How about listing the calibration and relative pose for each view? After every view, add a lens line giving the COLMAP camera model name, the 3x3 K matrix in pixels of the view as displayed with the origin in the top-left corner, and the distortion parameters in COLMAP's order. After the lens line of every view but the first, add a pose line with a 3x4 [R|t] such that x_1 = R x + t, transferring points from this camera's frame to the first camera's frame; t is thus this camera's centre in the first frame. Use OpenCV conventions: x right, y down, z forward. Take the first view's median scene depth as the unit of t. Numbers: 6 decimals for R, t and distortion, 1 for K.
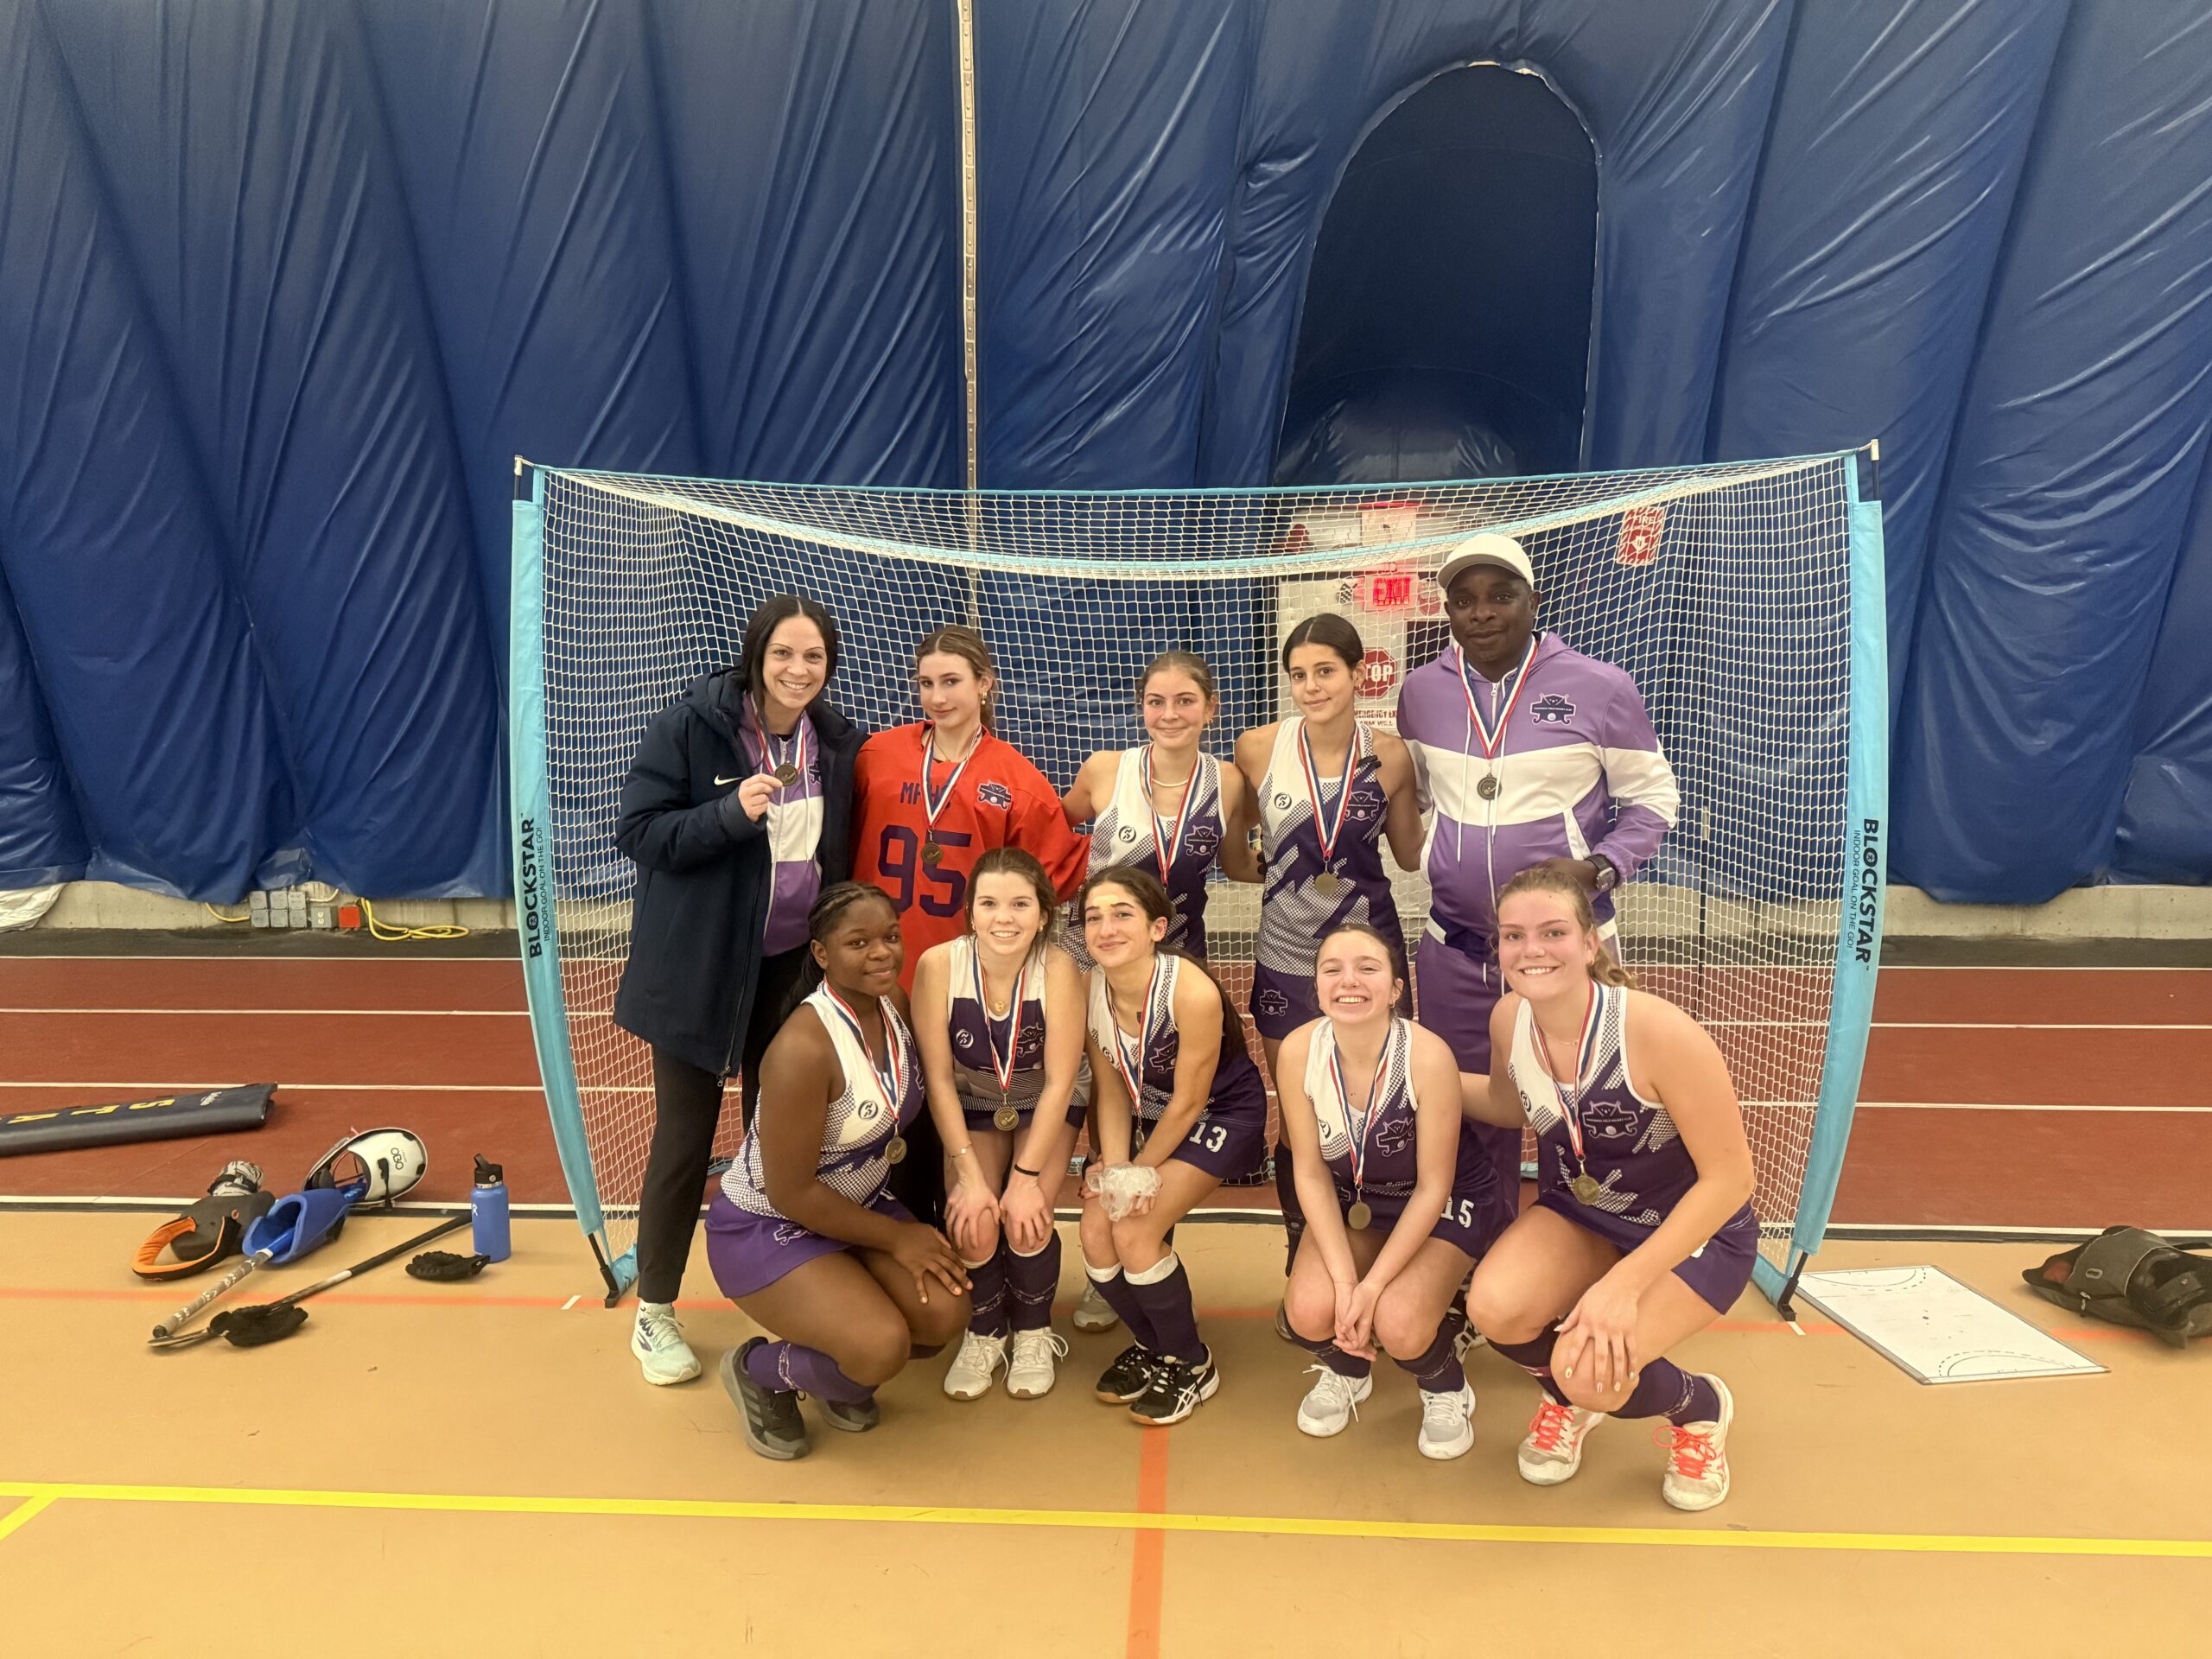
lens RADIAL K [[1538.0, 0, 1107.2], [0, 1538.0, 827.1], [0, 0, 1]] dist [-0.000155, -0.001646]
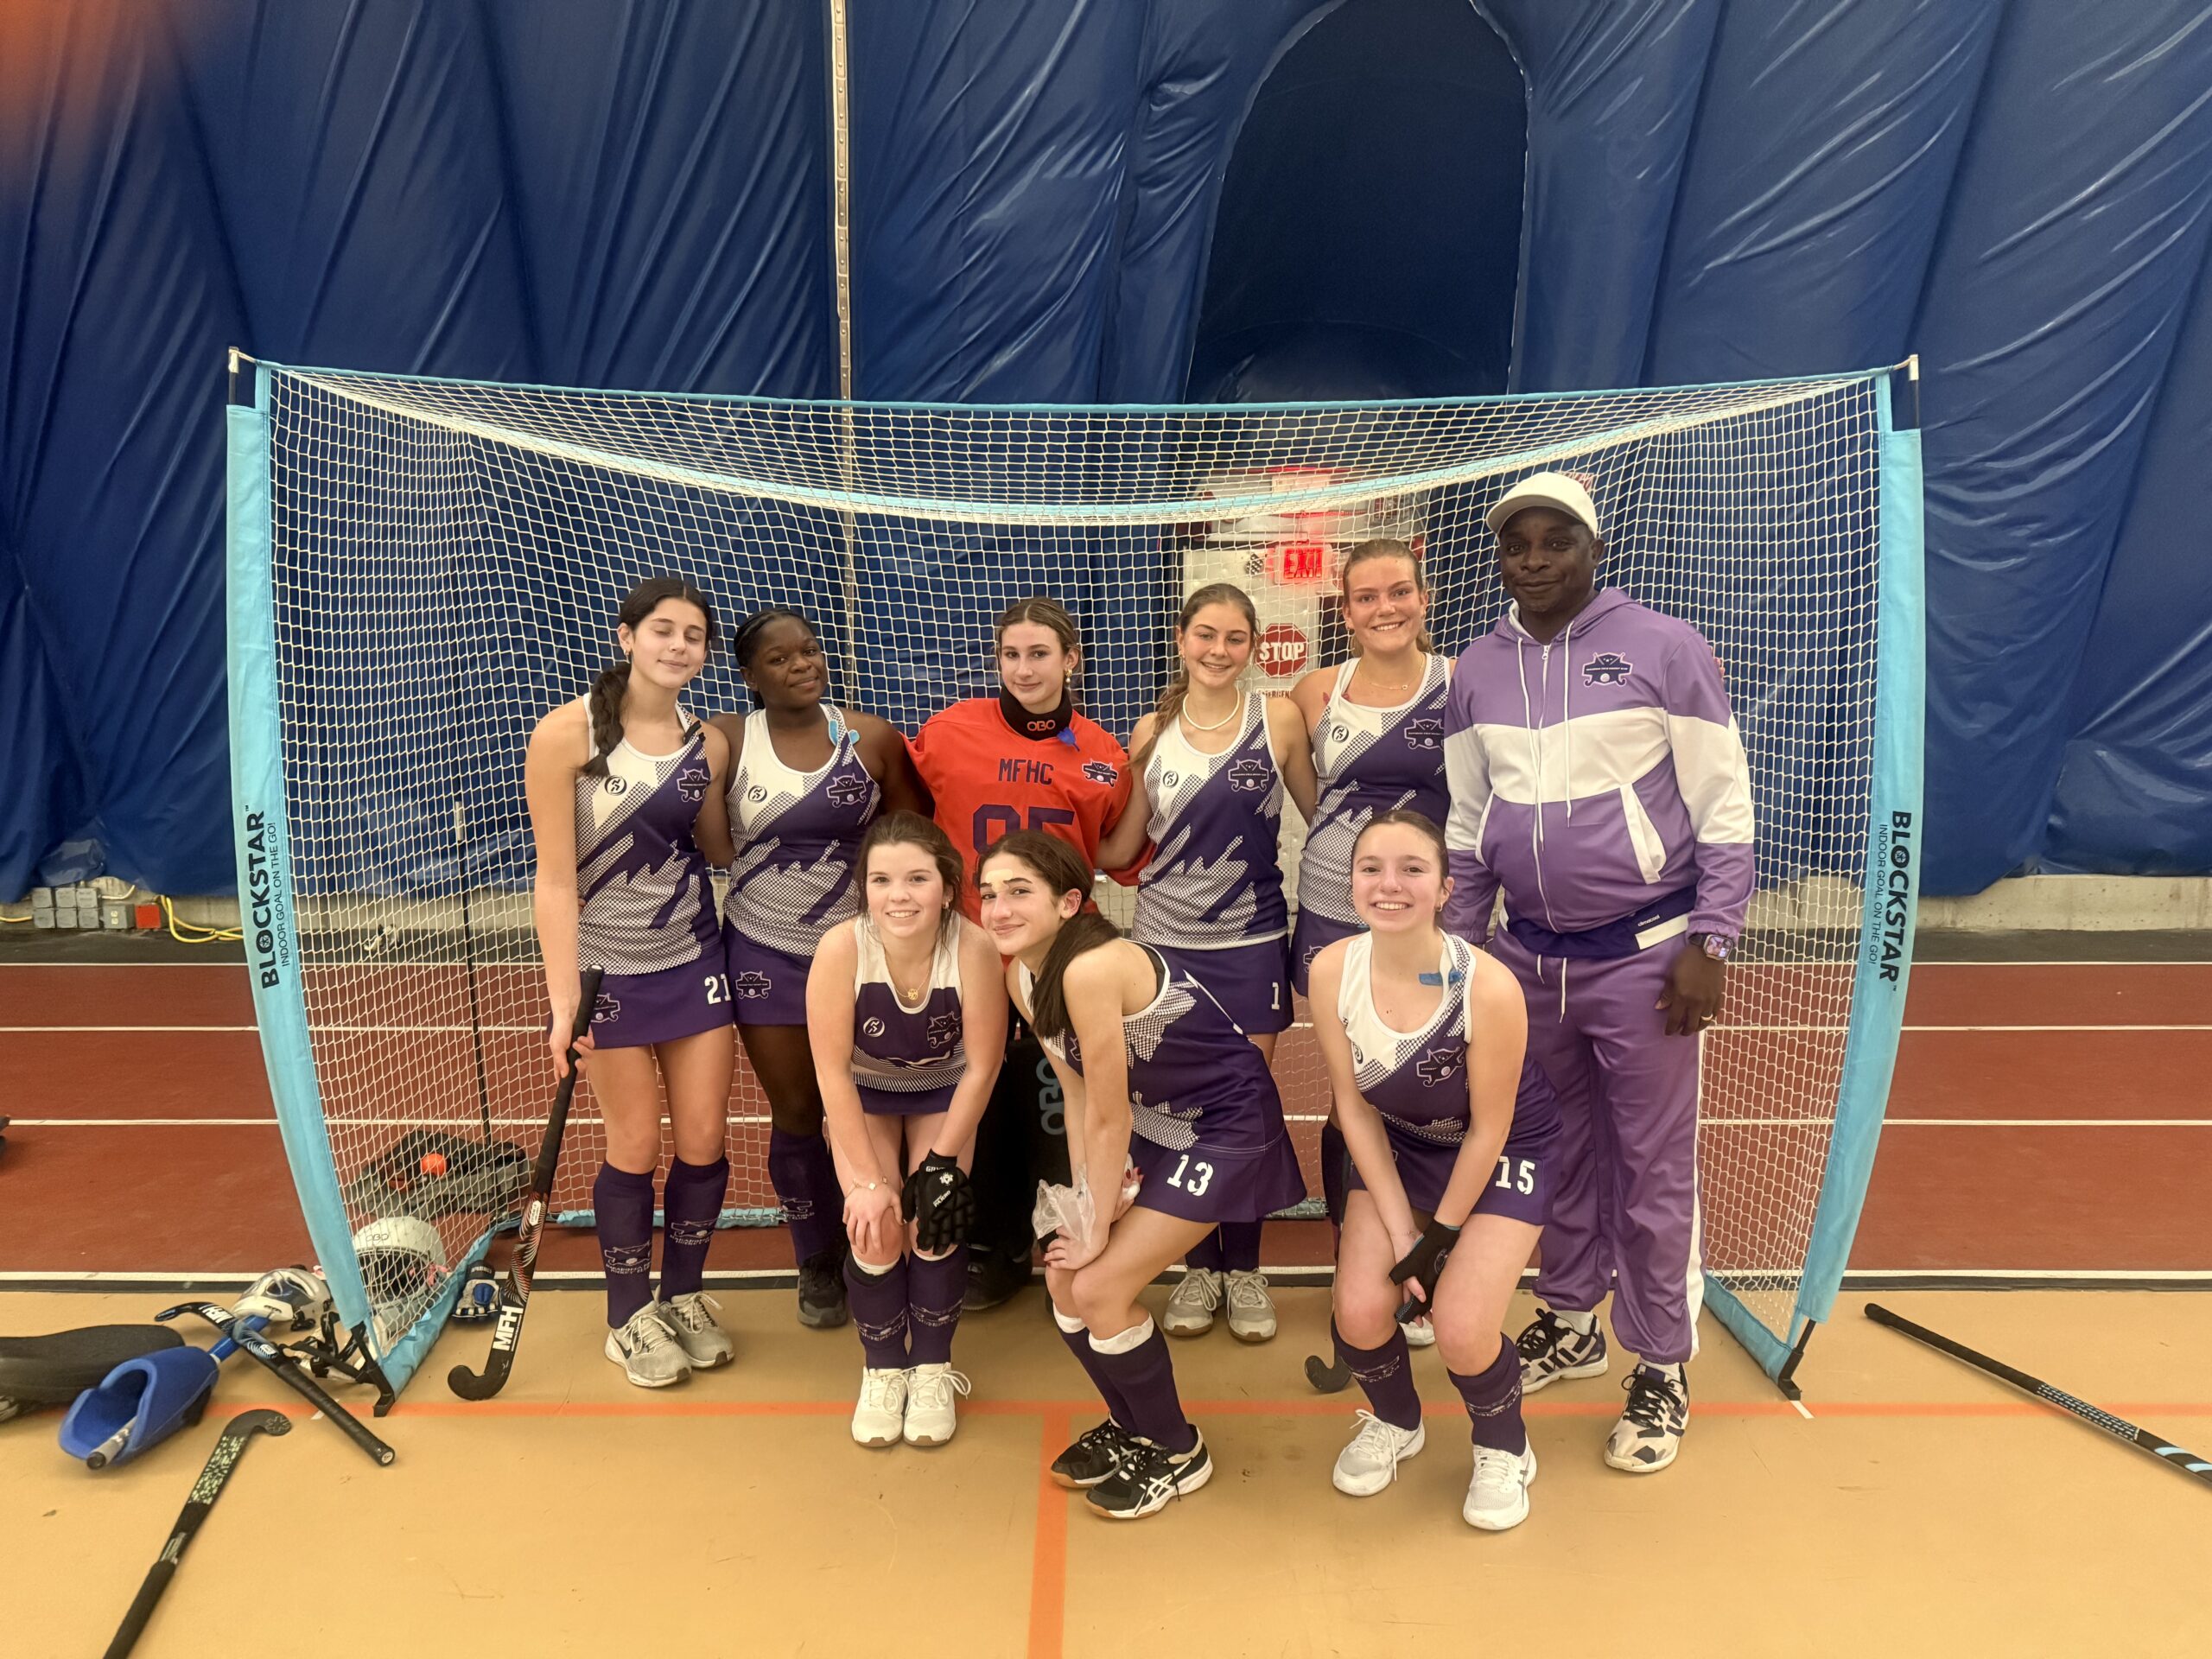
lens RADIAL K [[1534.0, 0, 1113.8], [0, 1534.0, 835.2], [0, 0, 1]] dist [0.005248, -0.004793]
pose [[0.997354, -0.002208, 0.072660, 0.004283], [0.001085, 0.999879, 0.015495, -0.003927], [-0.072685, -0.015375, 0.997236, 0.132727]]
